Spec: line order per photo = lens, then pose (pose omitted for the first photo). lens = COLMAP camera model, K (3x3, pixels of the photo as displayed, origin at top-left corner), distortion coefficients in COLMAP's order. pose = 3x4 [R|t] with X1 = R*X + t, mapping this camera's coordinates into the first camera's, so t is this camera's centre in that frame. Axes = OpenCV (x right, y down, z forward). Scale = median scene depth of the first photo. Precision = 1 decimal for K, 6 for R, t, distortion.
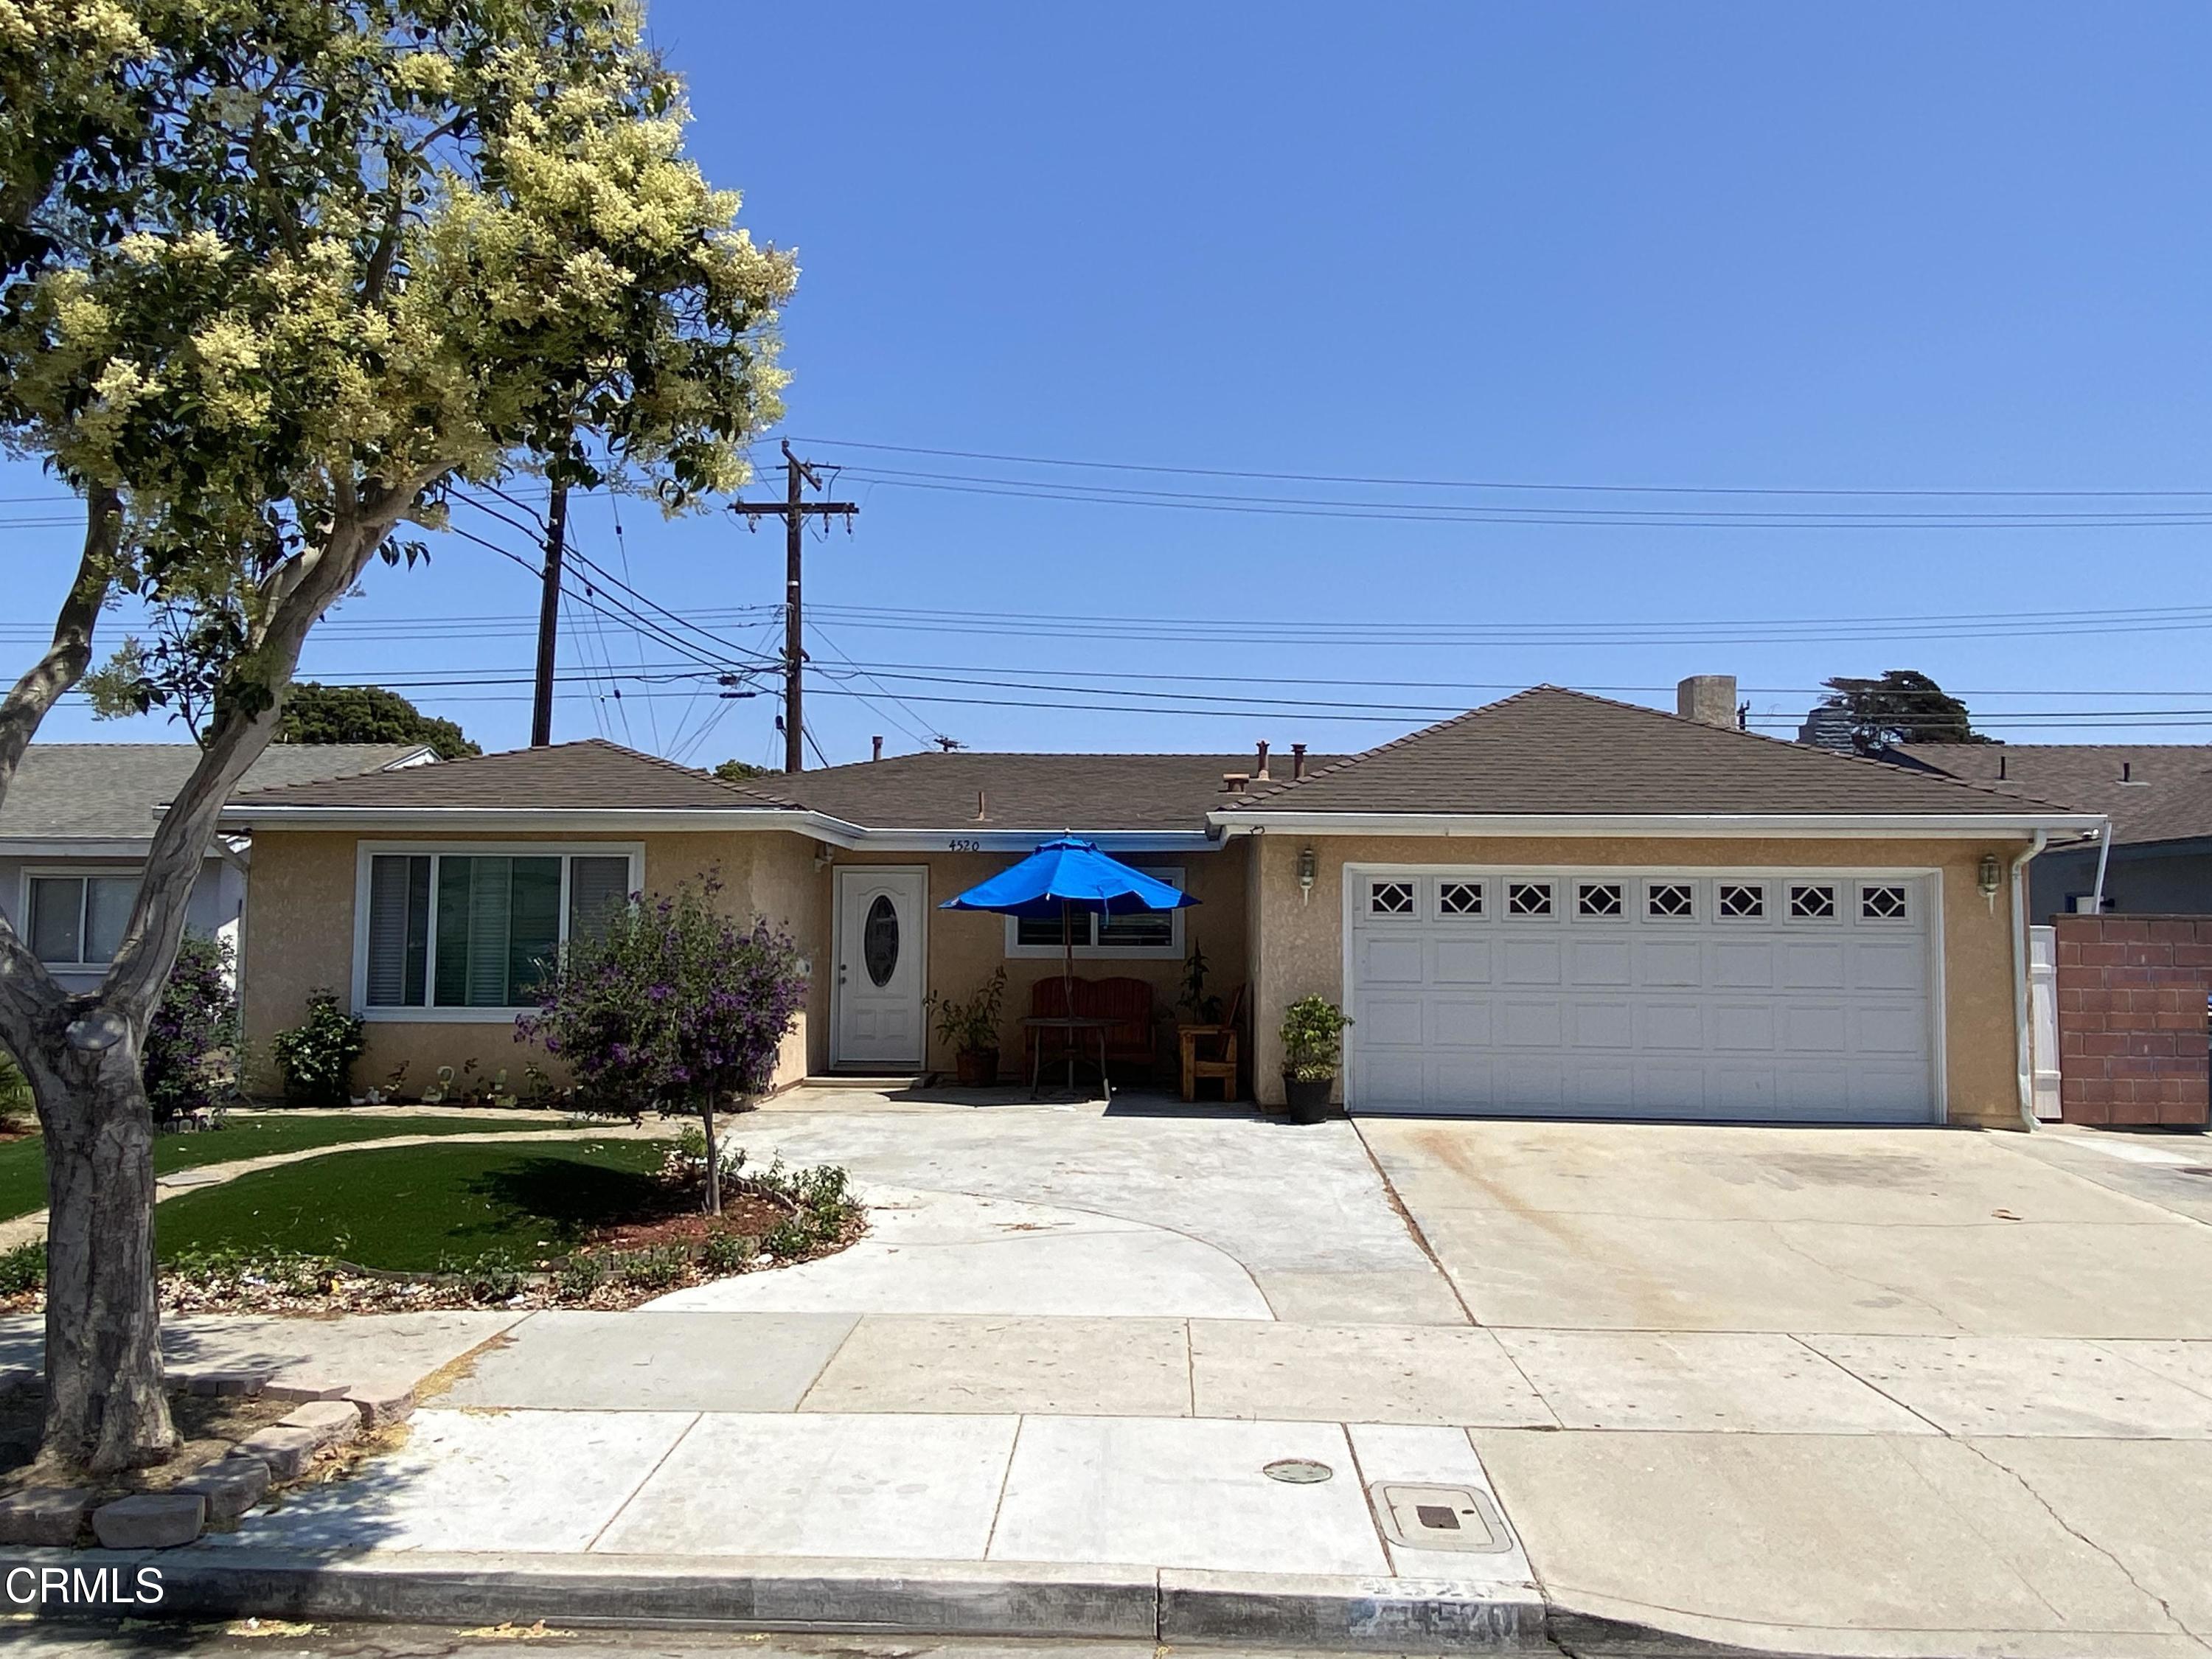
lens RADIAL K [[1871.9, 0, 1104.0], [0, 1871.9, 821.1], [0, 0, 1]] dist [0.070957, 0.000125]
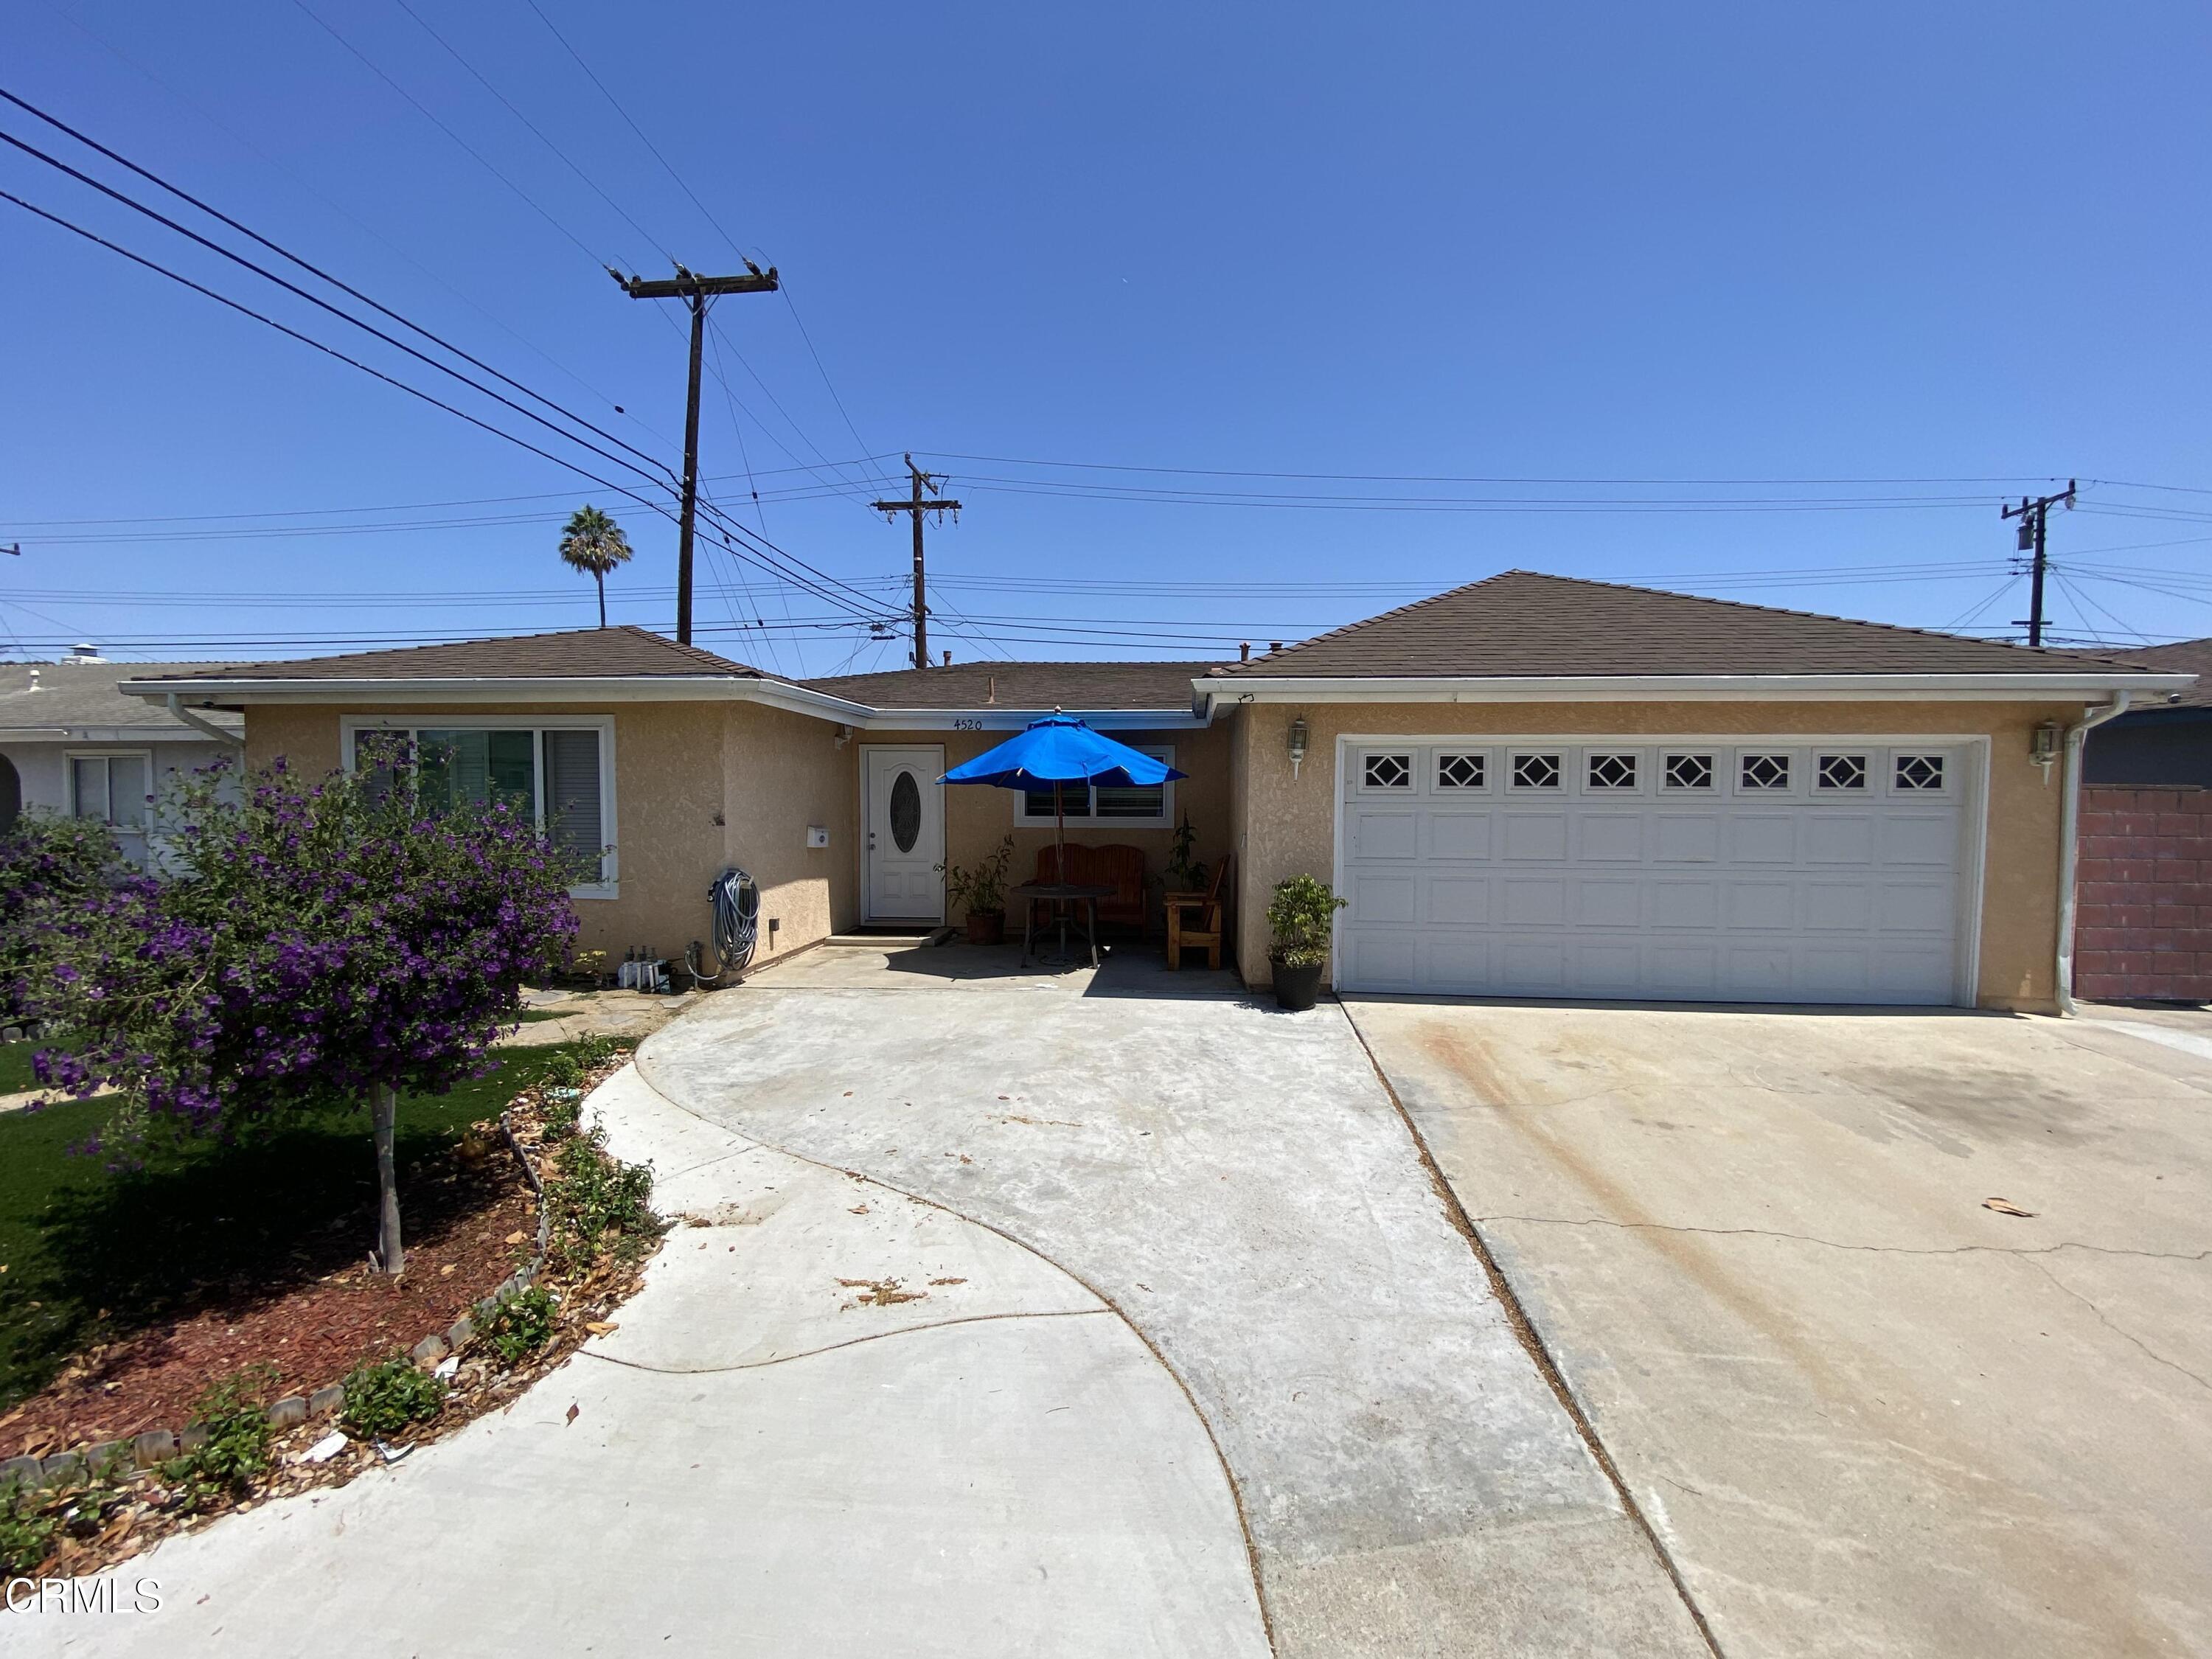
lens RADIAL K [[1065.7, 0, 1103.5], [0, 1065.7, 860.5], [0, 0, 1]] dist [0.042132, -0.050056]
pose [[0.999272, -0.000035, -0.038158, 0.031074], [0.004617, 0.992763, 0.120004, 0.020680], [0.037878, -0.120093, 0.992040, 0.457361]]
